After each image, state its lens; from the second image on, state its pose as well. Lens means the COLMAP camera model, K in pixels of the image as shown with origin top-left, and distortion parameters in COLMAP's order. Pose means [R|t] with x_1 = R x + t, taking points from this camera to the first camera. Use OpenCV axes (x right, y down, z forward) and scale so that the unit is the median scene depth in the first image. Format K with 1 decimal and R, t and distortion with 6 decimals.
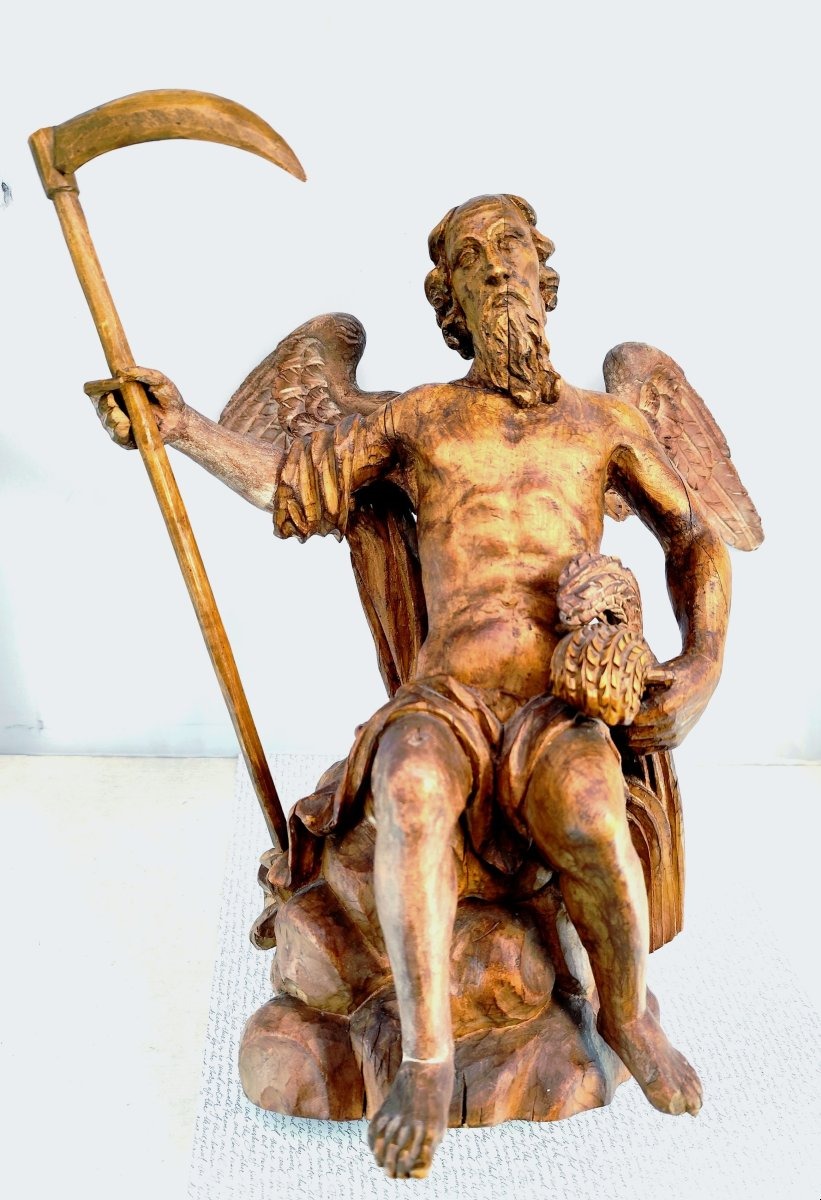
lens RADIAL K [[794.0, 0, 410.5], [0, 794.0, 600.0], [0, 0, 1]] dist [-0.004480, -0.004553]
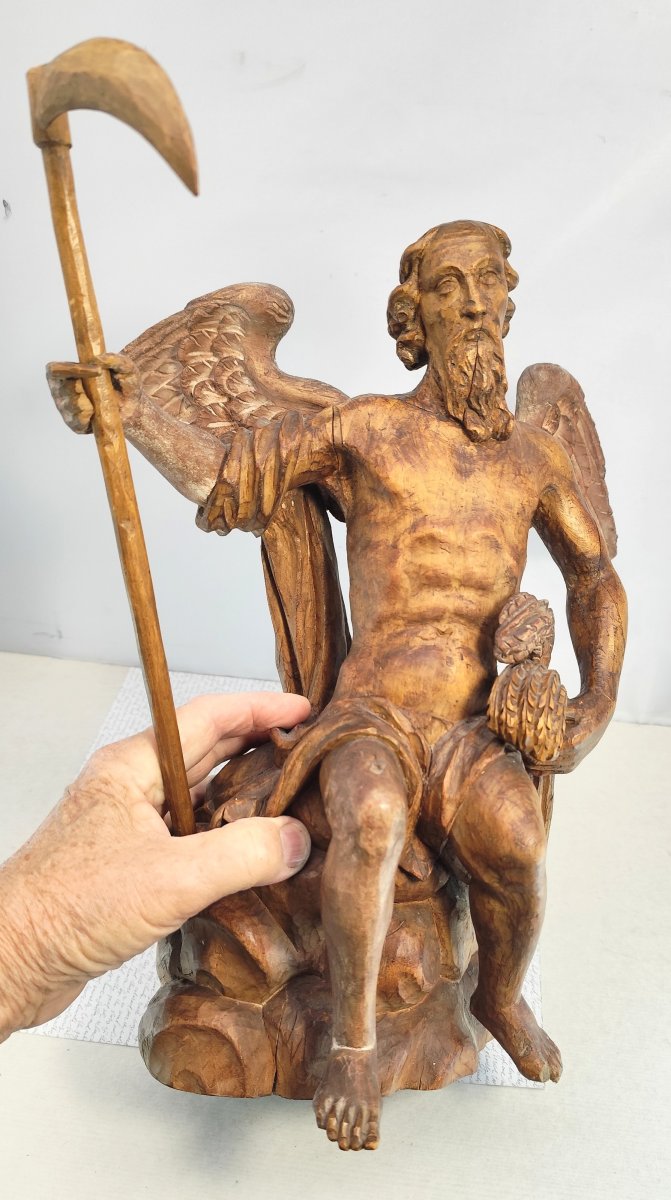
lens RADIAL K [[883.7, 0, 335.5], [0, 883.7, 620.9], [0, 0, 1]] dist [0.000054, 0.003994]
pose [[0.966917, 0.084880, 0.240556, -0.295833], [-0.114888, 0.986864, 0.113580, -0.125914], [-0.227756, -0.137459, 0.963967, -0.095835]]
